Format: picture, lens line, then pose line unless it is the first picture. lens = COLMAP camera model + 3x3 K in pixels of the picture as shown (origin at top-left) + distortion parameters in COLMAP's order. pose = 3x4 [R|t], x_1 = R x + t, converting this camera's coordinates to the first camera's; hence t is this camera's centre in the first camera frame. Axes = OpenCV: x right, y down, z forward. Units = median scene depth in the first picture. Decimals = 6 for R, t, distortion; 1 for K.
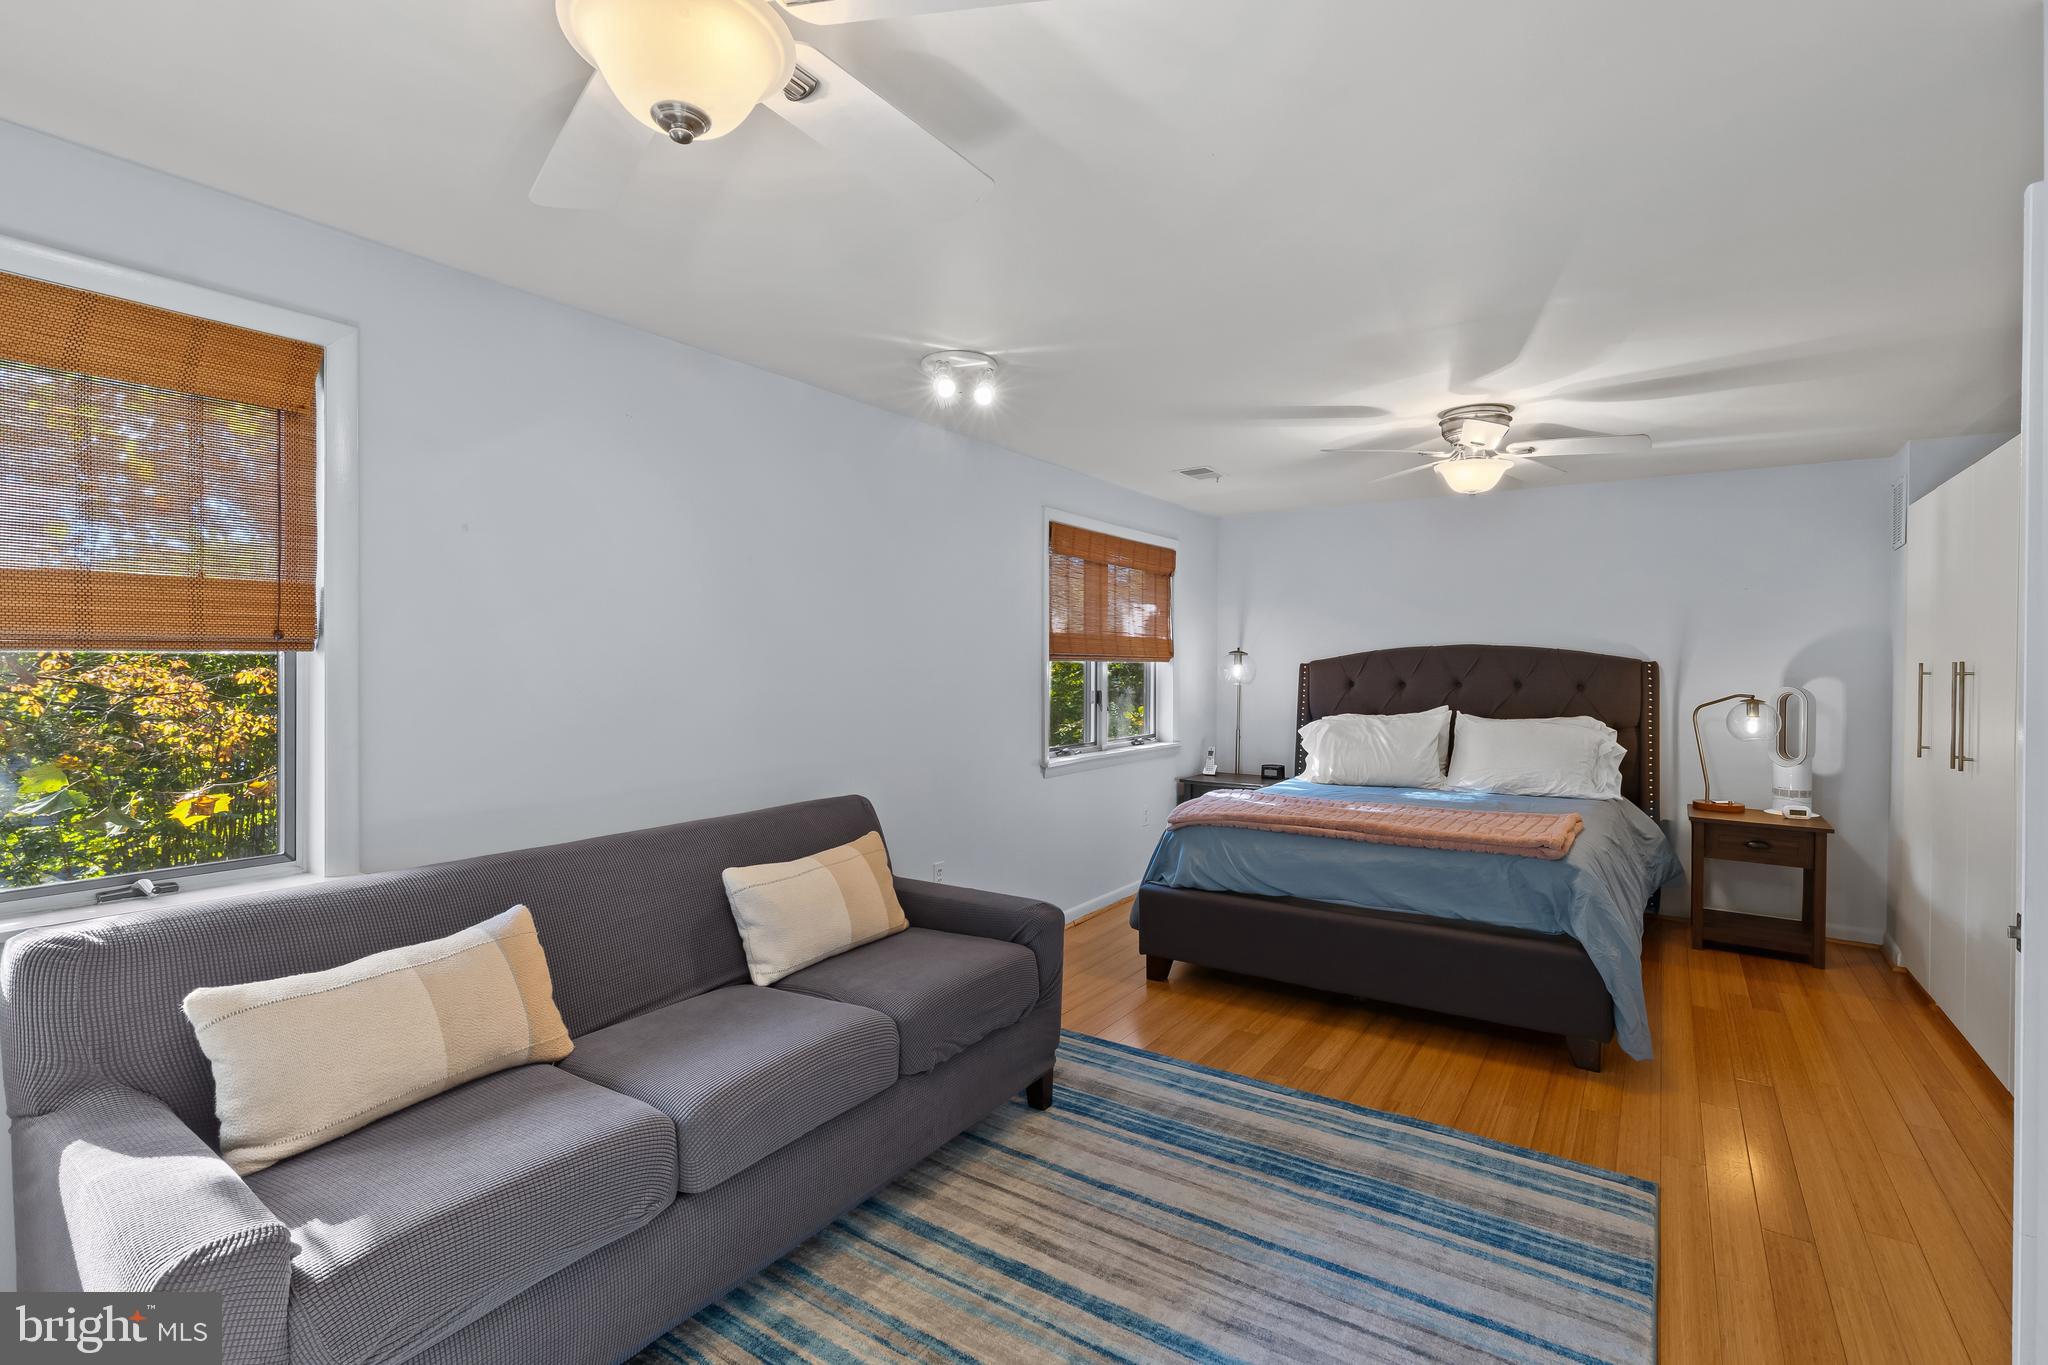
lens RADIAL K [[931.4, 0, 1026.1], [0, 931.4, 675.9], [0, 0, 1]] dist [0.008076, 0.000226]
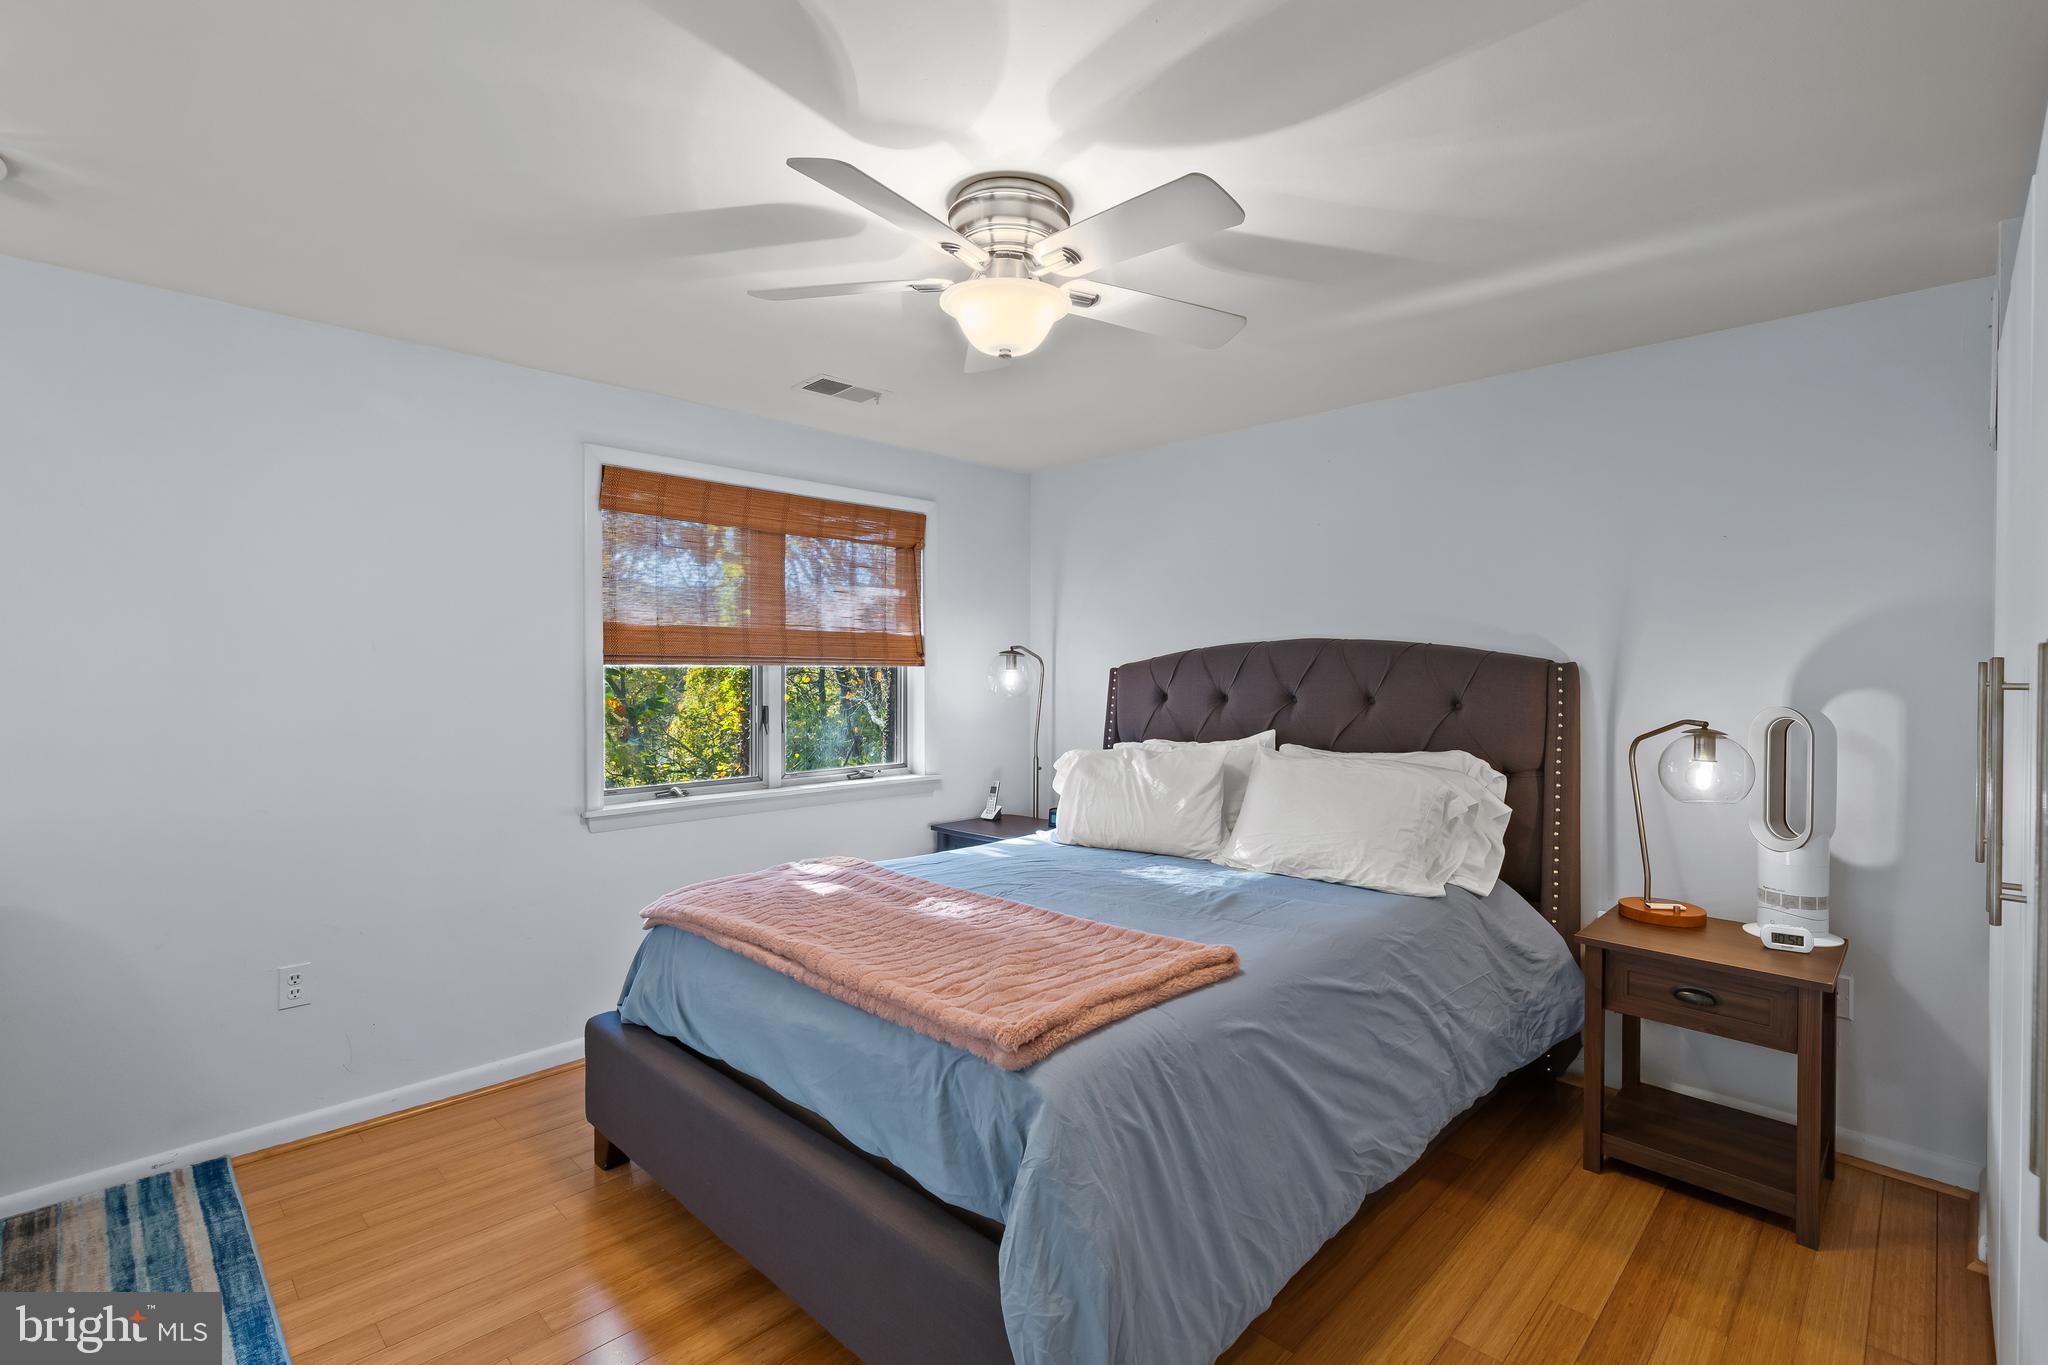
lens RADIAL K [[931.4, 0, 1022.7], [0, 931.4, 670.6], [0, 0, 1]] dist [0.008076, 0.000226]
pose [[0.984226, -0.001516, -0.176907, 0.445664], [-0.000696, 0.999922, -0.012440, -0.002719], [0.176912, 0.012367, 0.984149, 0.352974]]
